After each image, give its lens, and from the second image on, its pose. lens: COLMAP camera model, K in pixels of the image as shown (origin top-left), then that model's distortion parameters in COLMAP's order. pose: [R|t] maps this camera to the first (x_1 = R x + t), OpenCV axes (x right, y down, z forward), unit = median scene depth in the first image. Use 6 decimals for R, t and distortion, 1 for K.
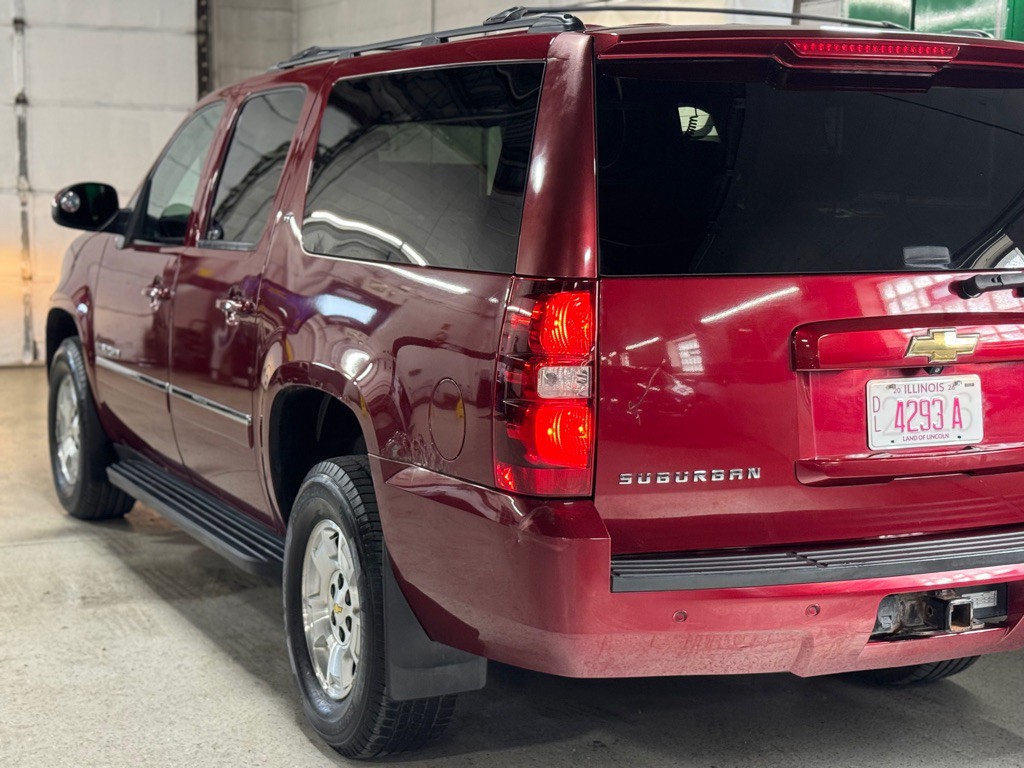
lens RADIAL K [[1768.3, 0, 512.0], [0, 1768.3, 384.0], [0, 0, 1]] dist [0.152738, -0.075150]
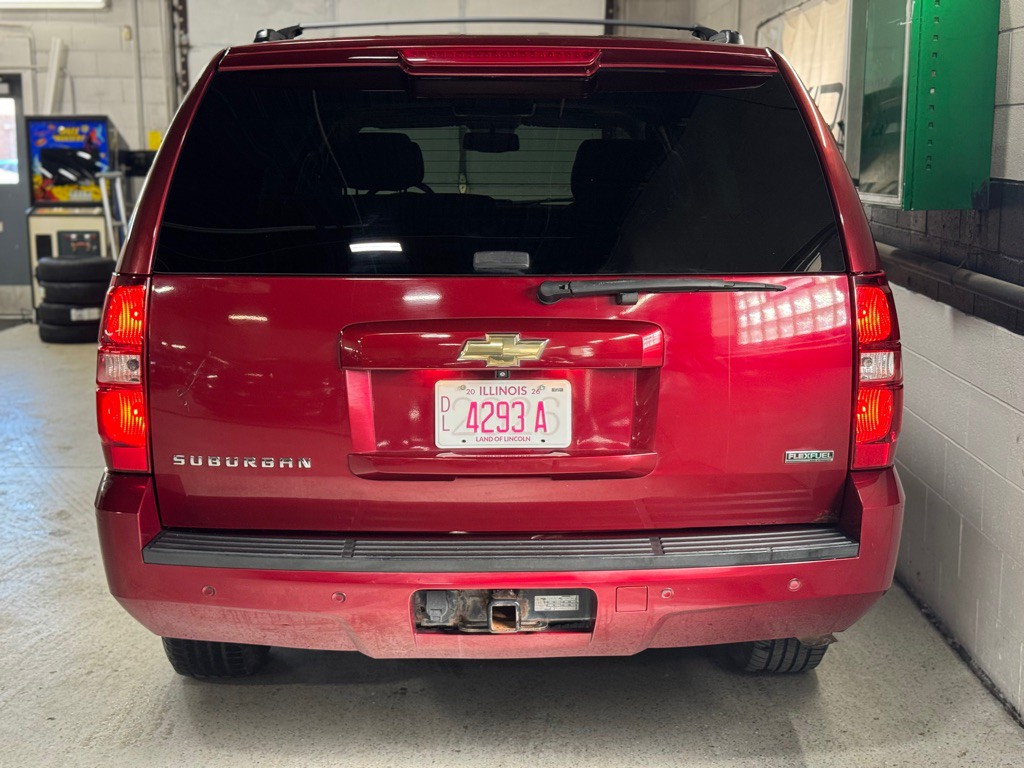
lens RADIAL K [[1486.3, 0, 512.0], [0, 1486.3, 384.0], [0, 0, 1]] dist [0.153435, -0.081051]
pose [[0.915618, 0.050592, -0.398854, 0.577198], [-0.041881, 0.998656, 0.030529, -0.027715], [0.399862, -0.011248, 0.916506, 0.224740]]
